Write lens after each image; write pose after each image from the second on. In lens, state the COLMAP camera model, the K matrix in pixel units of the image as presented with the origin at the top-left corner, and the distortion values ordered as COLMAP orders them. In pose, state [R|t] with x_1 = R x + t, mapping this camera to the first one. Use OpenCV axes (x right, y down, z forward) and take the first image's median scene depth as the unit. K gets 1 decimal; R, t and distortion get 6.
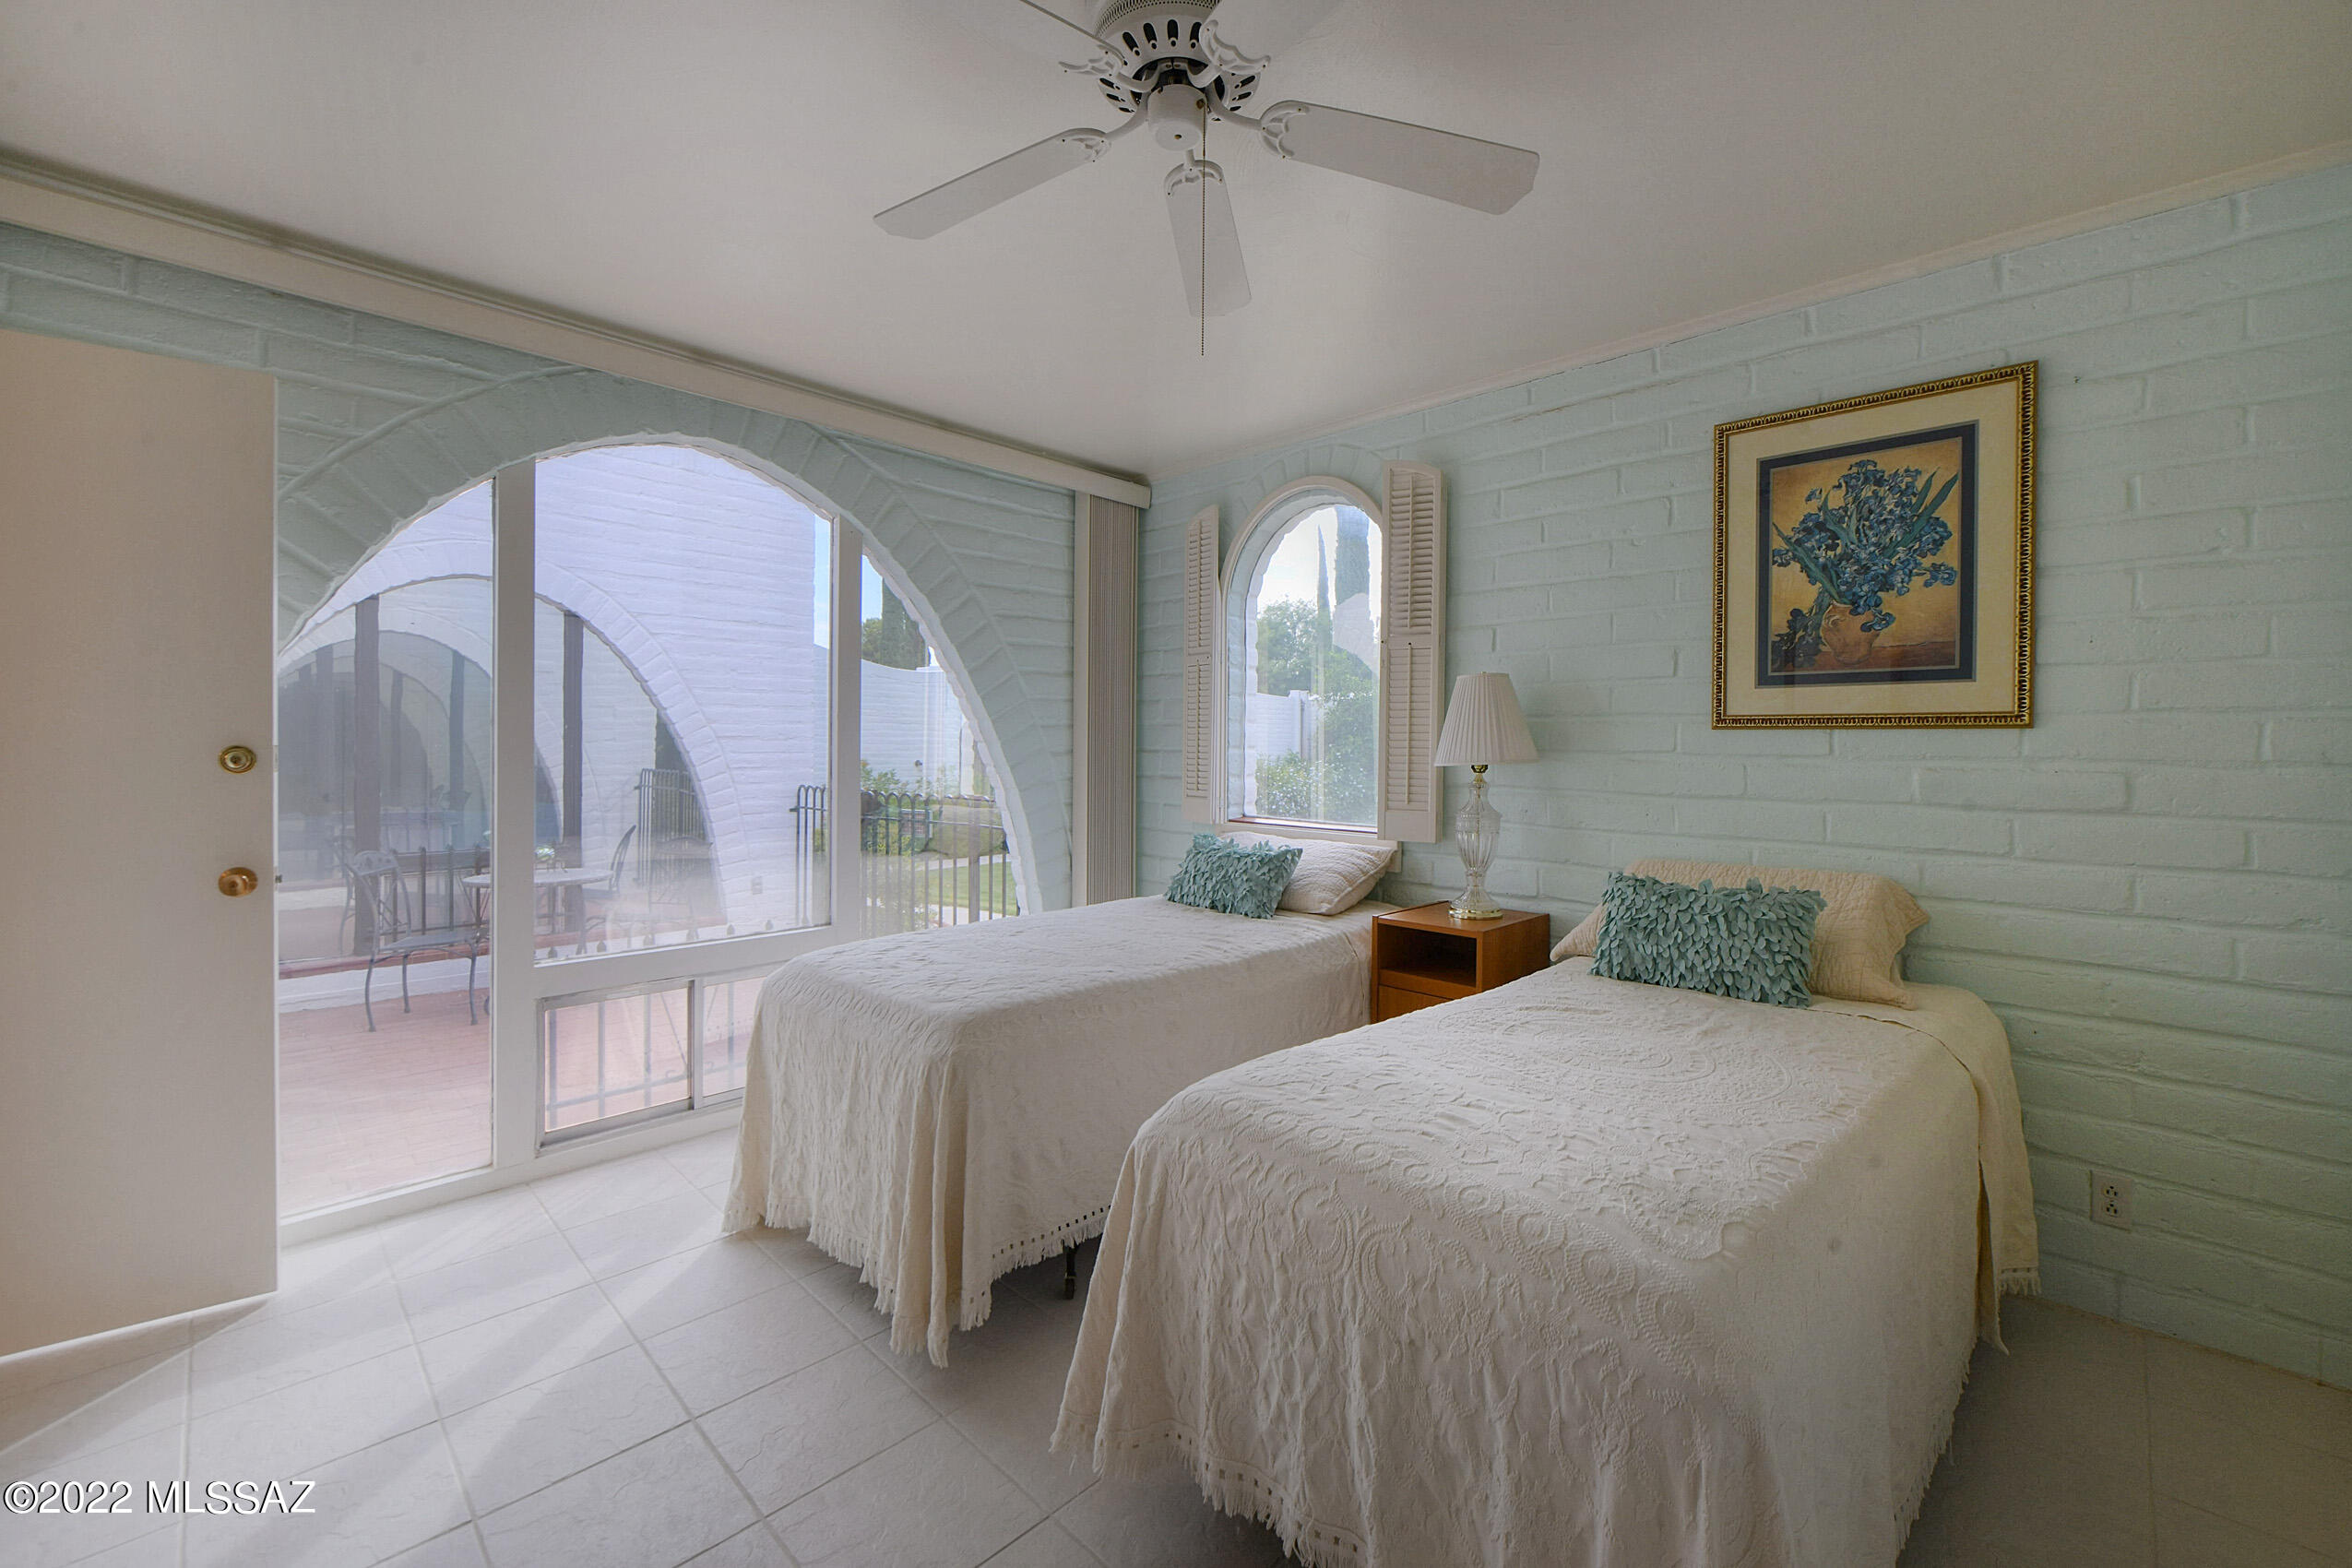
lens RADIAL K [[948.5, 0, 1194.7], [0, 948.5, 747.5], [0, 0, 1]] dist [0.001455, 0.000232]
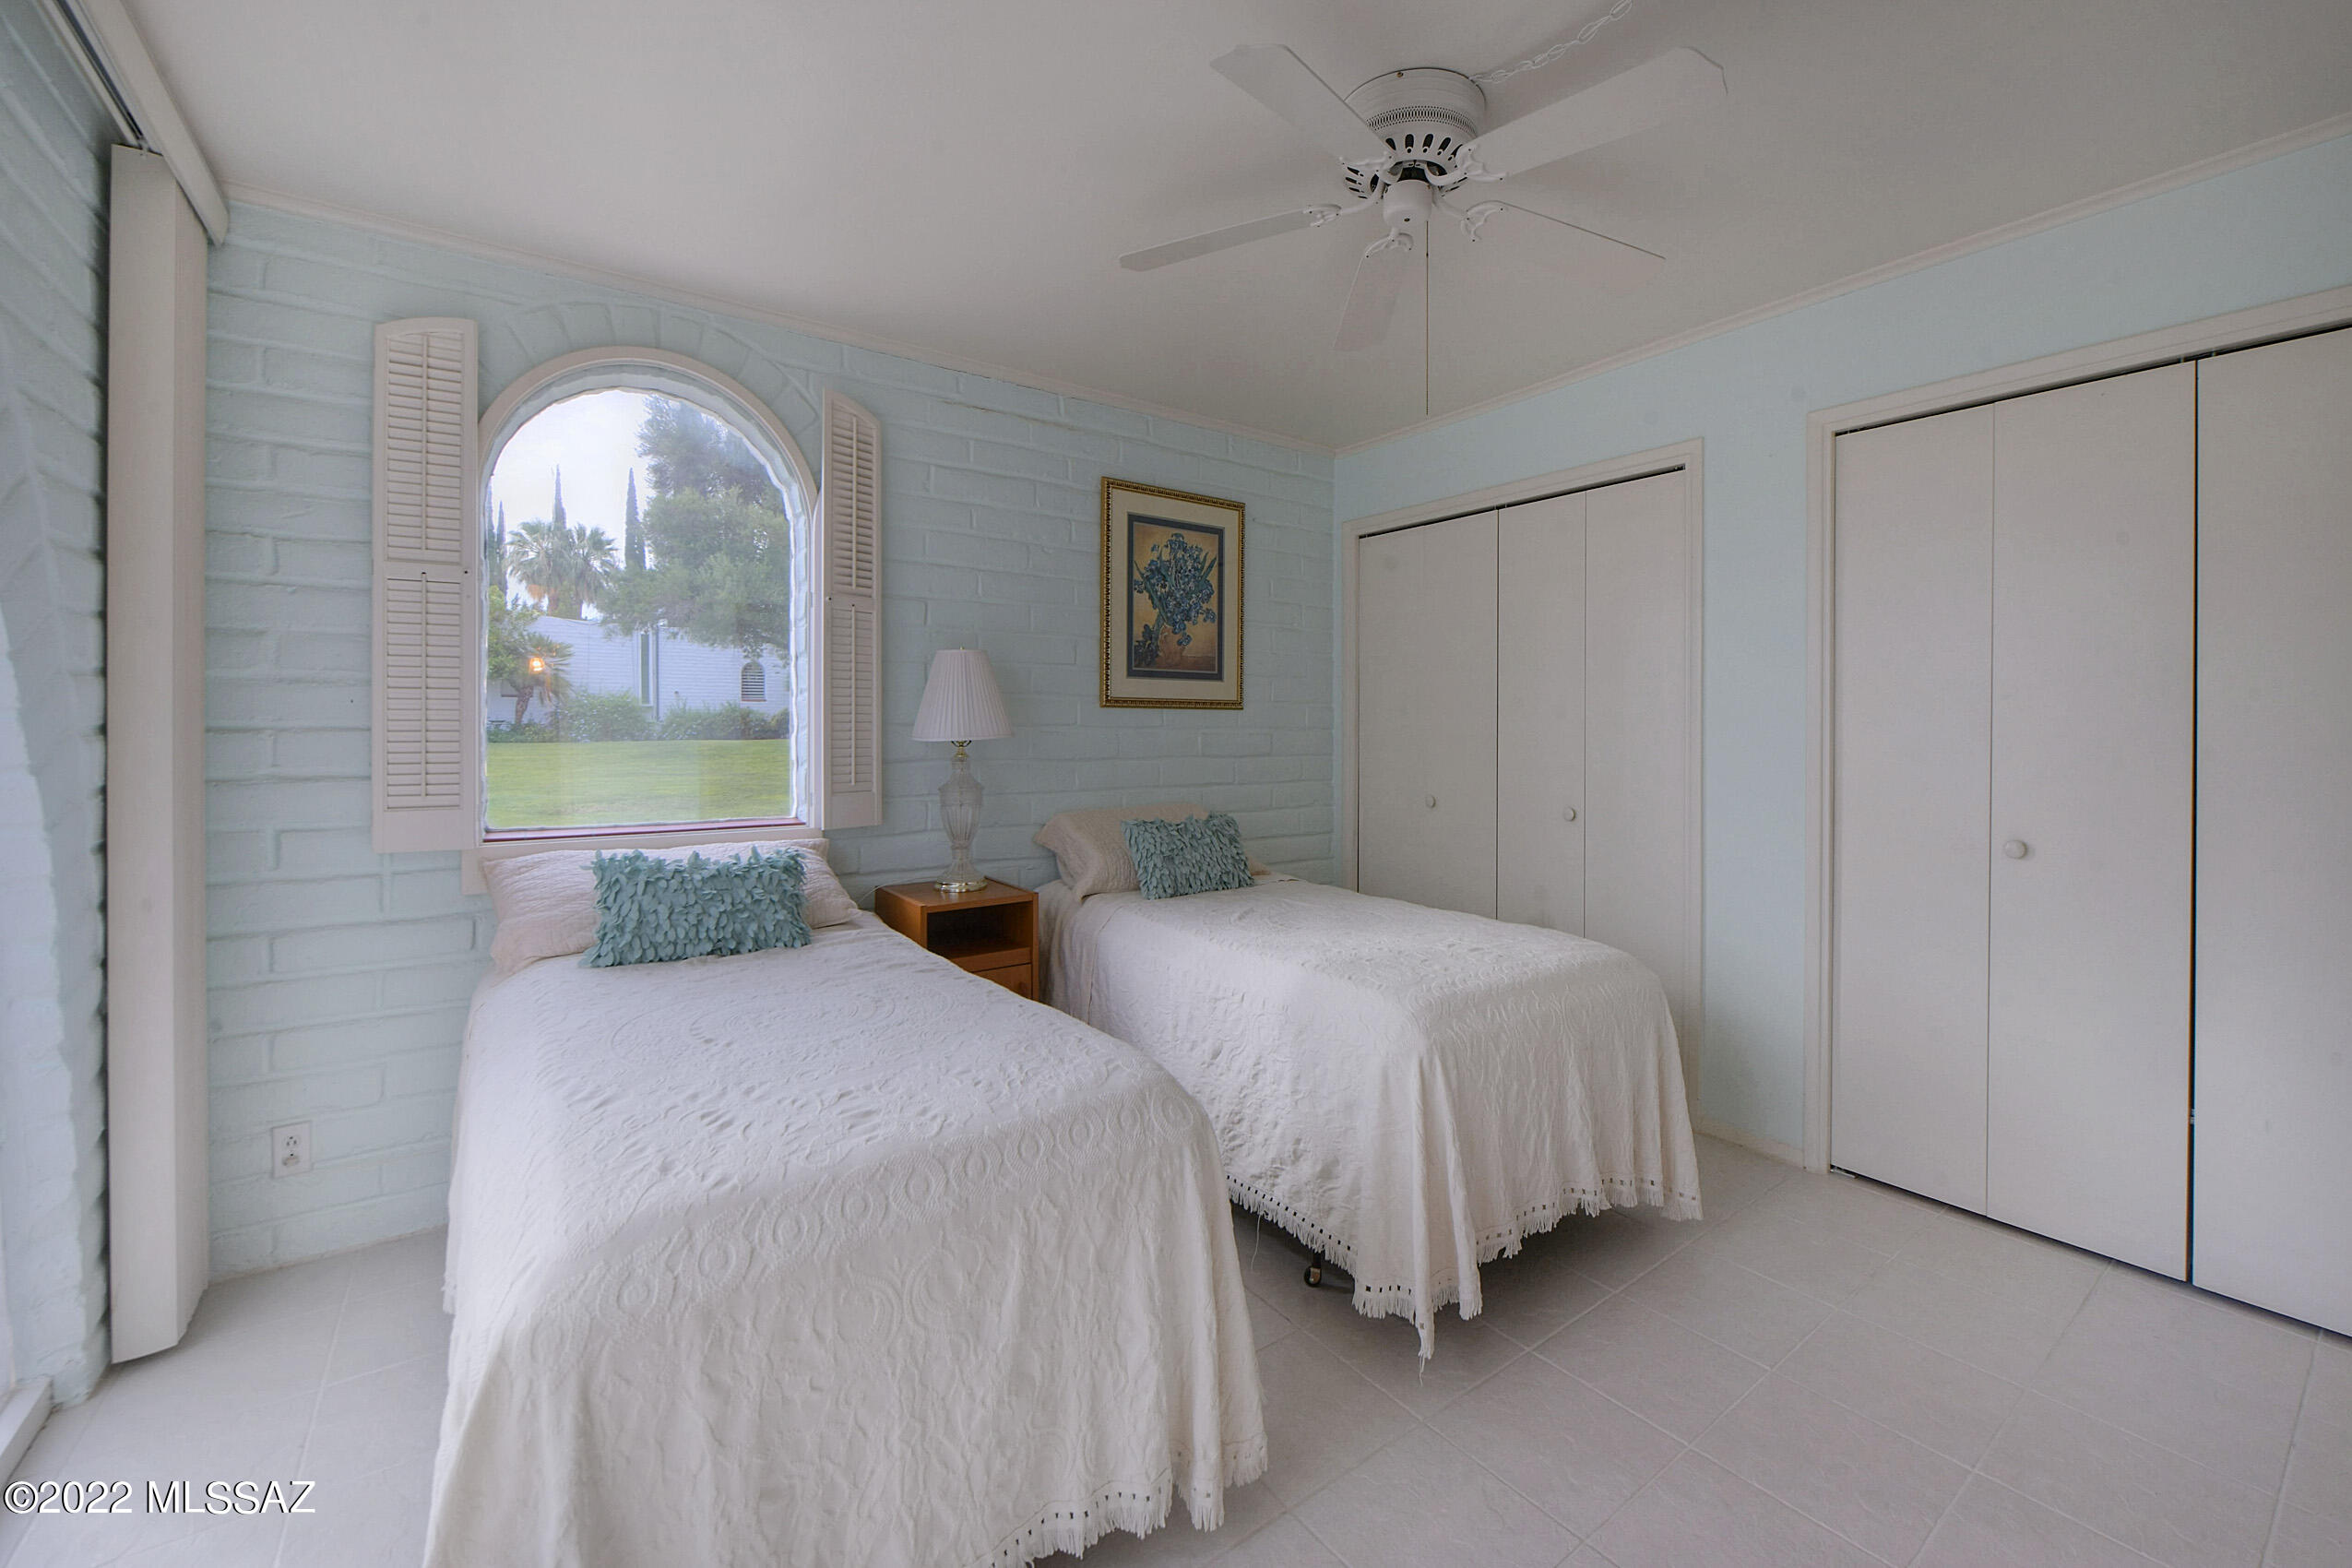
lens RADIAL K [[948.5, 0, 1180.2], [0, 948.5, 733.8], [0, 0, 1]] dist [0.001455, 0.000232]
pose [[0.183364, -0.021552, 0.982809, -0.793707], [-0.003133, 0.999742, 0.022508, -0.013258], [-0.983040, -0.007207, 0.183249, 0.704354]]
